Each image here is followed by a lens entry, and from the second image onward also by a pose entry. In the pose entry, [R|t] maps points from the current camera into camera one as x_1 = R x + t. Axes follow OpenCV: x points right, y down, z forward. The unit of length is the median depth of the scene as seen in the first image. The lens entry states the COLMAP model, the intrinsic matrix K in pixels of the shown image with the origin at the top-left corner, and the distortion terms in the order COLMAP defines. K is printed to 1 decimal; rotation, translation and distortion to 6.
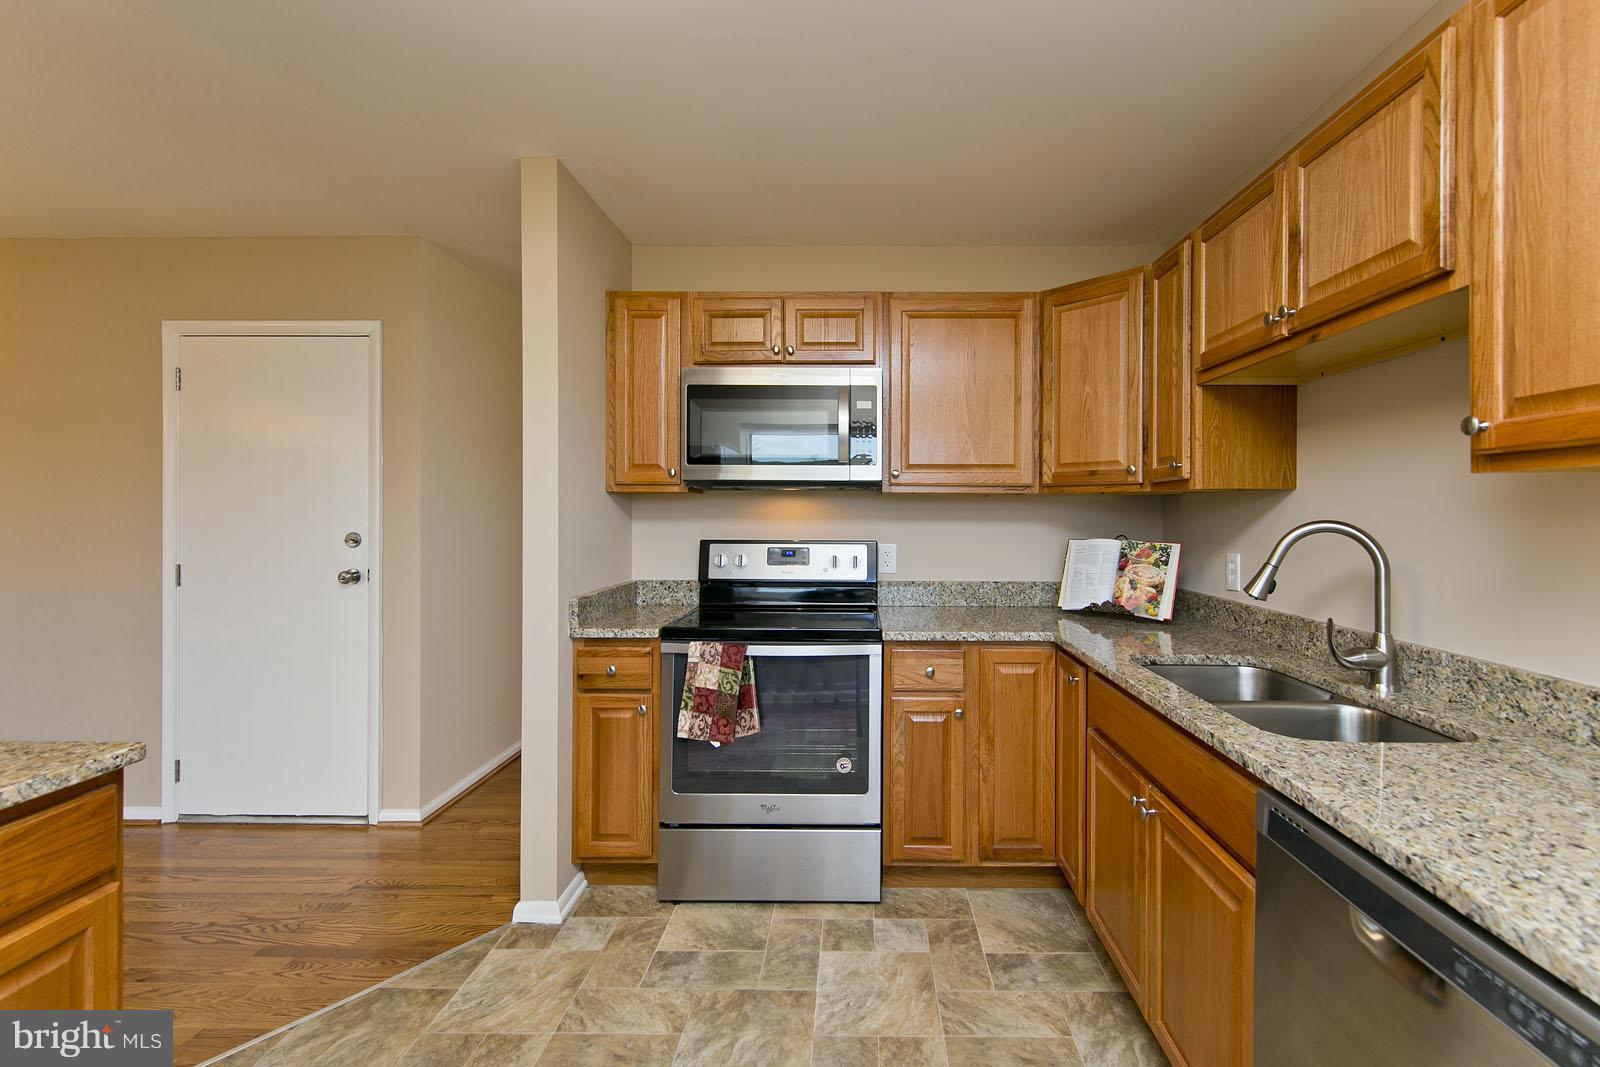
lens RADIAL K [[733.0, 0, 852.6], [0, 733.0, 514.1], [0, 0, 1]] dist [0.011507, -0.004421]
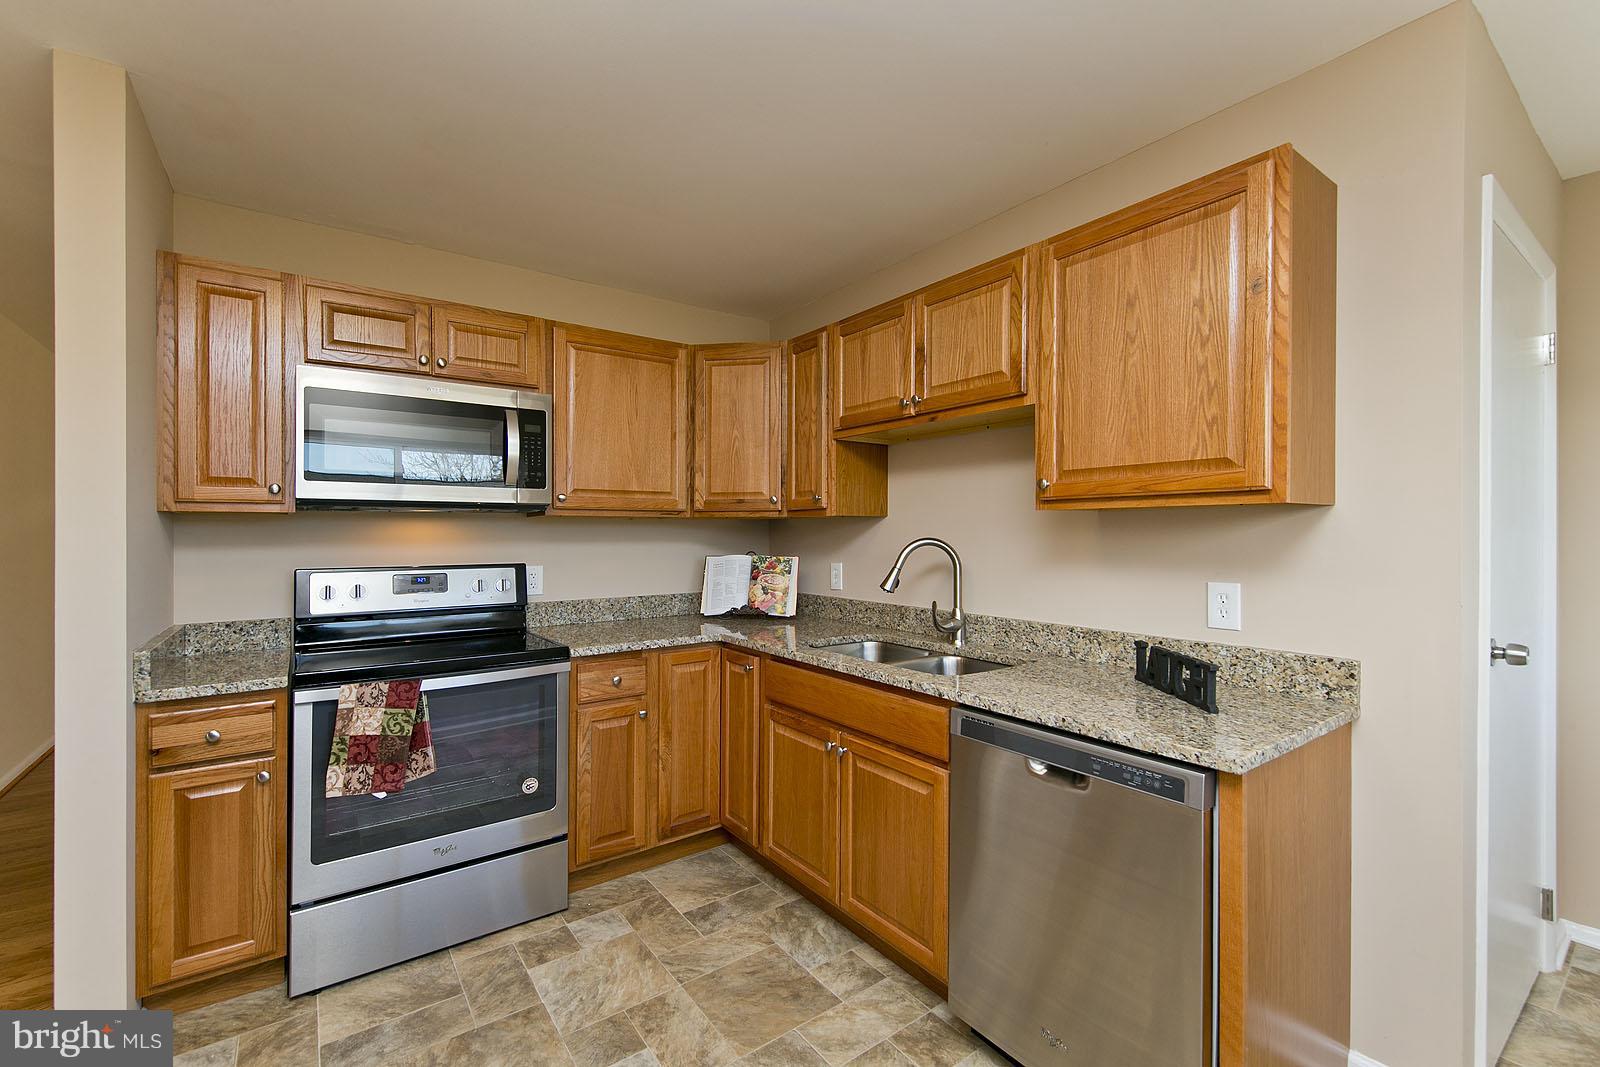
lens RADIAL K [[676.6, 0, 843.9], [0, 676.6, 539.2], [0, 0, 1]] dist [0.008306, -0.003799]
pose [[0.791483, -0.012561, 0.611062, -0.236867], [0.008451, 0.999918, 0.009609, -0.002315], [-0.611132, -0.002441, 0.791525, -0.002740]]
